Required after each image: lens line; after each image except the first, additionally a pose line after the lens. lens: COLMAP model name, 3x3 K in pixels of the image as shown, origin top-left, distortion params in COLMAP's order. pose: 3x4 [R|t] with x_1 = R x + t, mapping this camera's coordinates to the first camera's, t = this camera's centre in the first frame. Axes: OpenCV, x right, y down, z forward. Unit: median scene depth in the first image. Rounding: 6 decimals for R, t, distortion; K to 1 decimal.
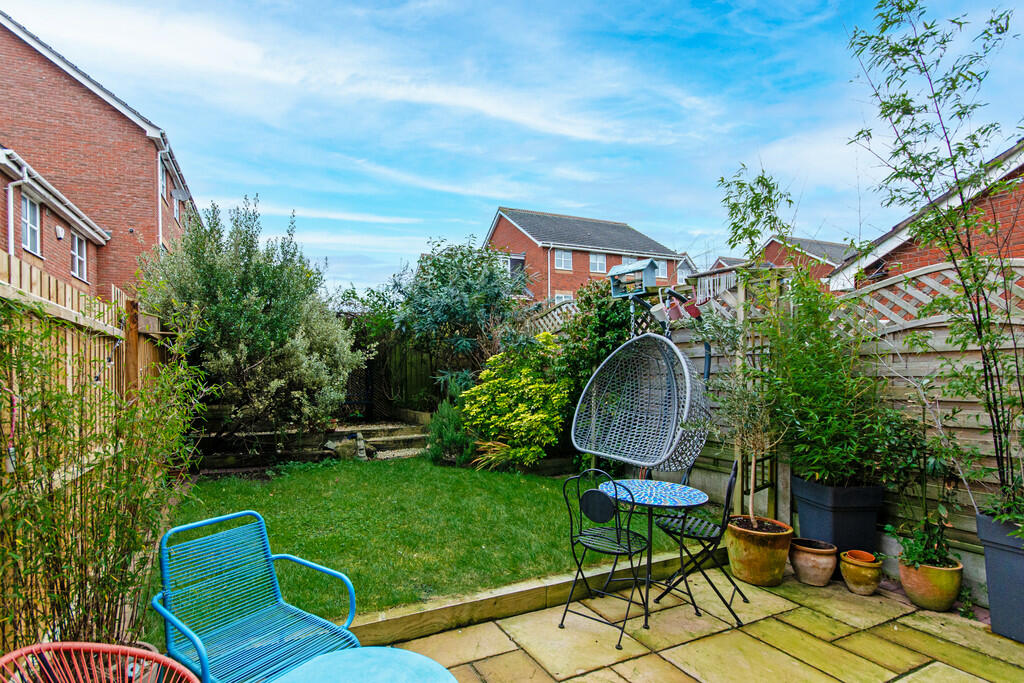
lens RADIAL K [[455.4, 0, 511.8], [0, 455.4, 369.9], [0, 0, 1]] dist [0.002312, 0.000516]
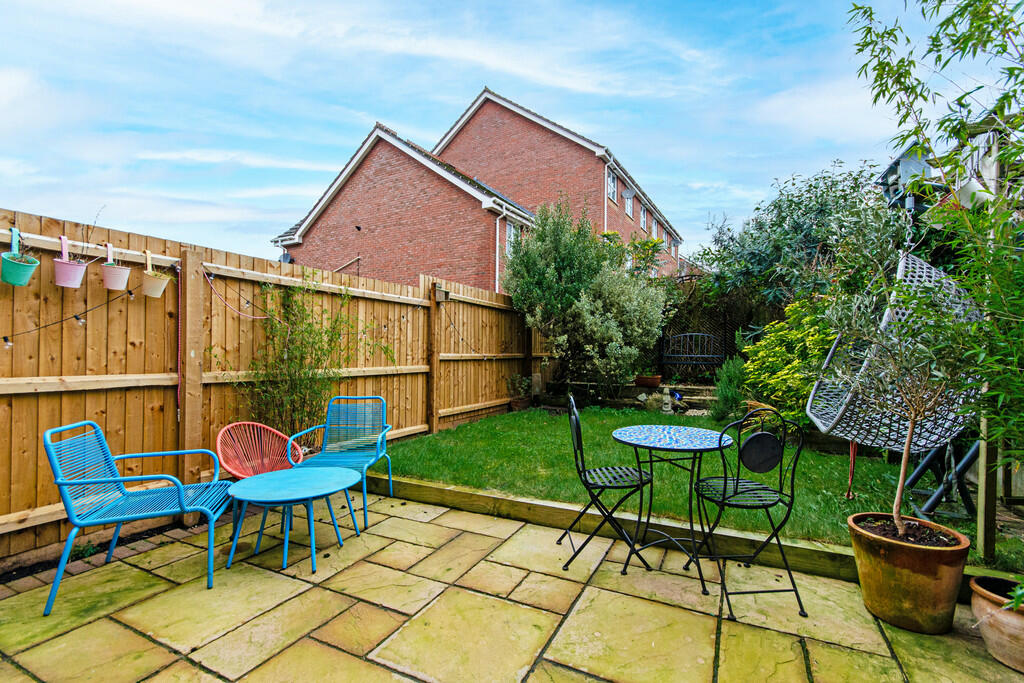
lens RADIAL K [[449.7, 0, 512.0], [0, 449.7, 341.5], [0, 0, 1]] dist [0.000268, 0.000110]
pose [[0.648510, -0.008065, -0.761164, 0.299787], [0.014733, 0.999890, 0.001957, 0.032980], [0.761064, -0.012483, 0.648557, 0.088261]]
